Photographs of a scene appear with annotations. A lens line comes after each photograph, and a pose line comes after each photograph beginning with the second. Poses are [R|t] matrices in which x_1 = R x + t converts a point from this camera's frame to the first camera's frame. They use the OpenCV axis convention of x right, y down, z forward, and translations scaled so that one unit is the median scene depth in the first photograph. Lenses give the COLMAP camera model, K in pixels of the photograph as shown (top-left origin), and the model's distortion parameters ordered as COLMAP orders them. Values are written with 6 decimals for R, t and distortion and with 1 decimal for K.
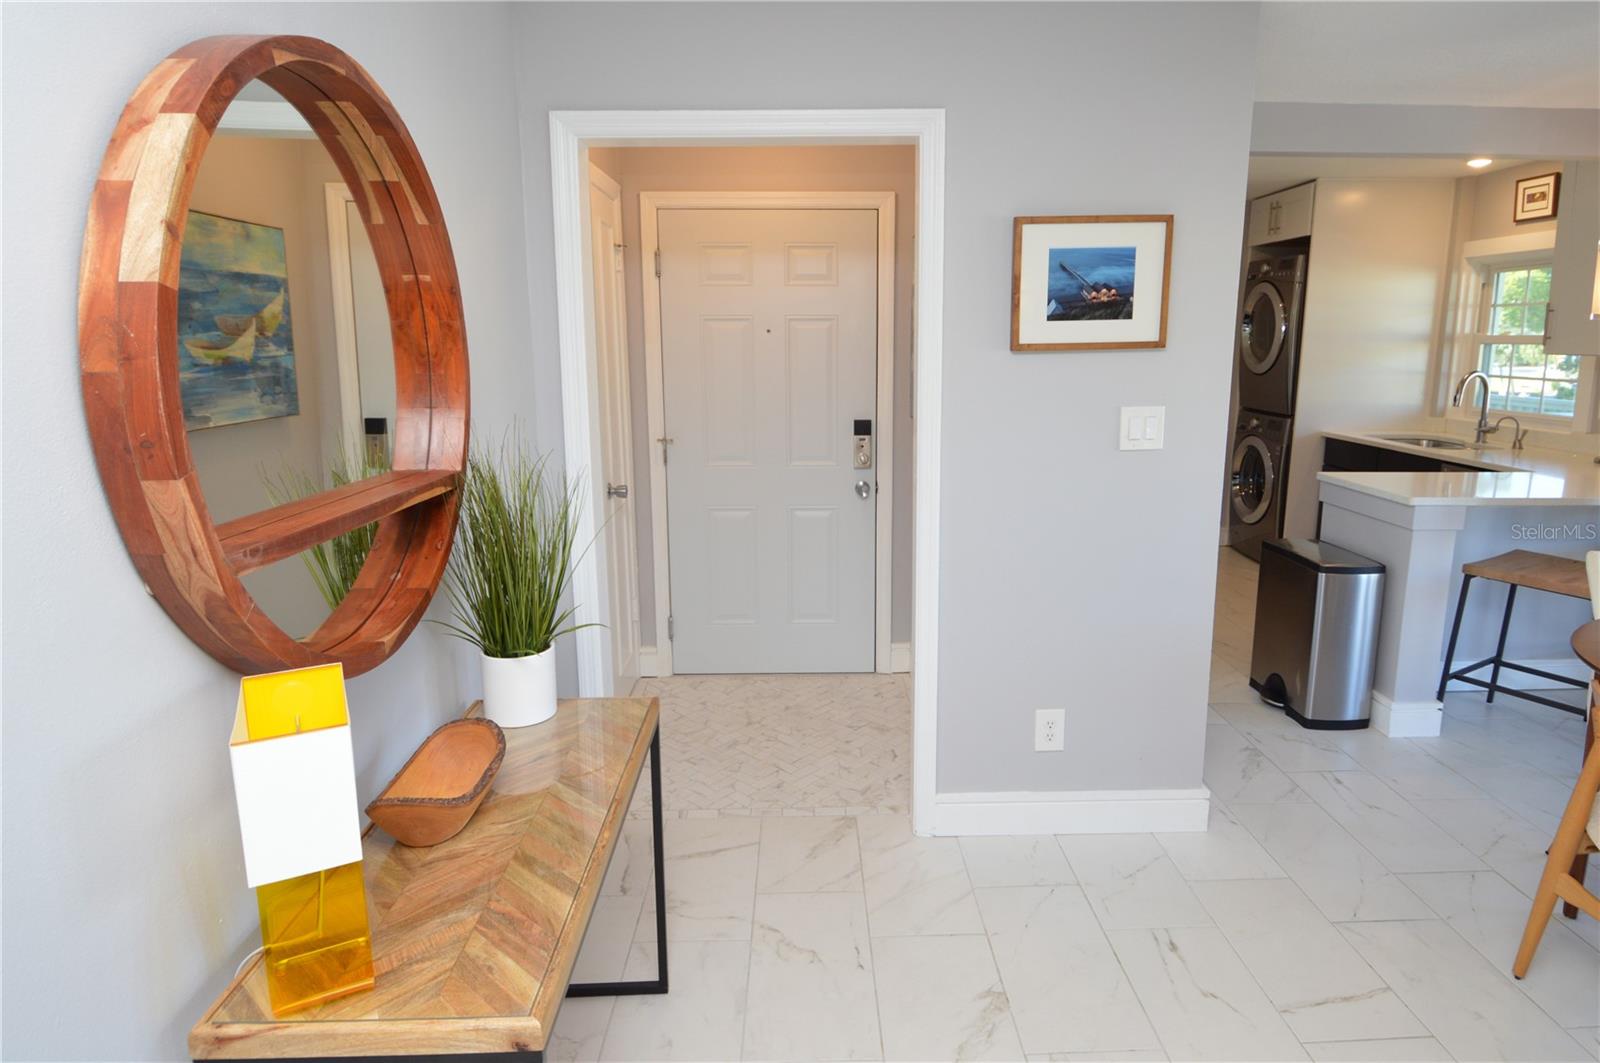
lens RADIAL K [[919.2, 0, 800.0], [0, 919.2, 531.5], [0, 0, 1]] dist [0.031141, -0.031111]
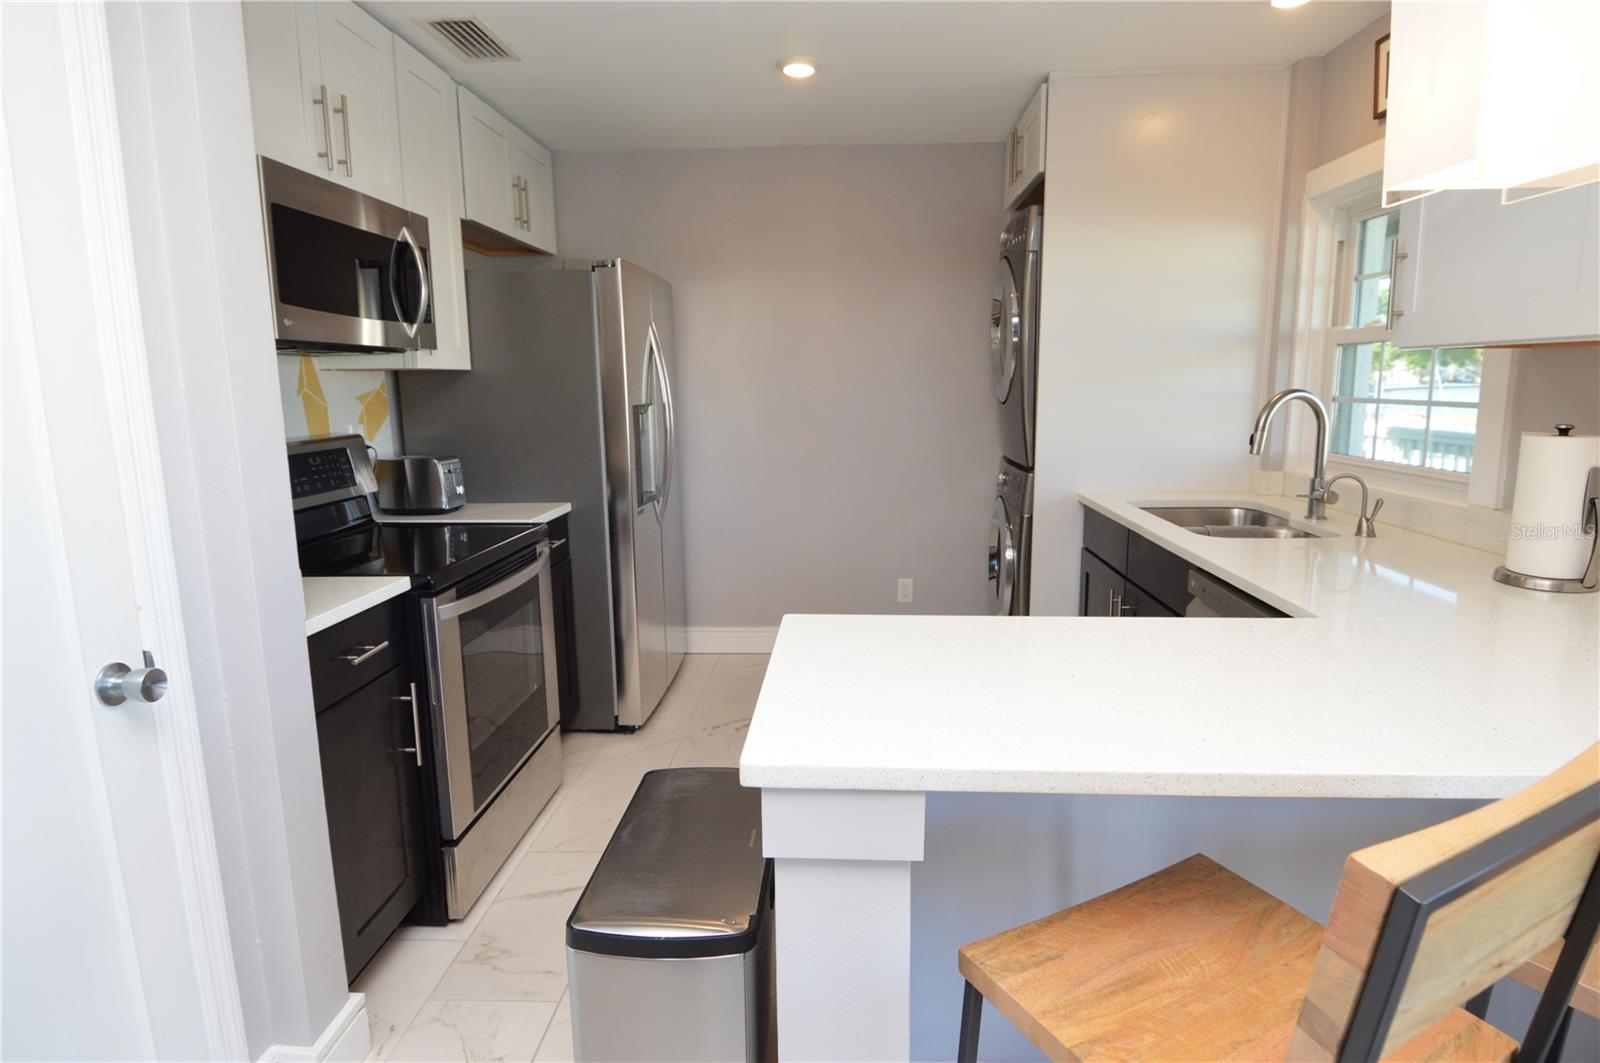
lens RADIAL K [[867.4, 0, 800.0], [0, 867.4, 531.5], [0, 0, 1]] dist [0.026868, -0.000305]
pose [[0.998391, 0.001574, -0.056686, 0.428358], [-0.003355, 0.999503, -0.031348, -0.066587], [0.056609, 0.031488, 0.997900, 0.431538]]
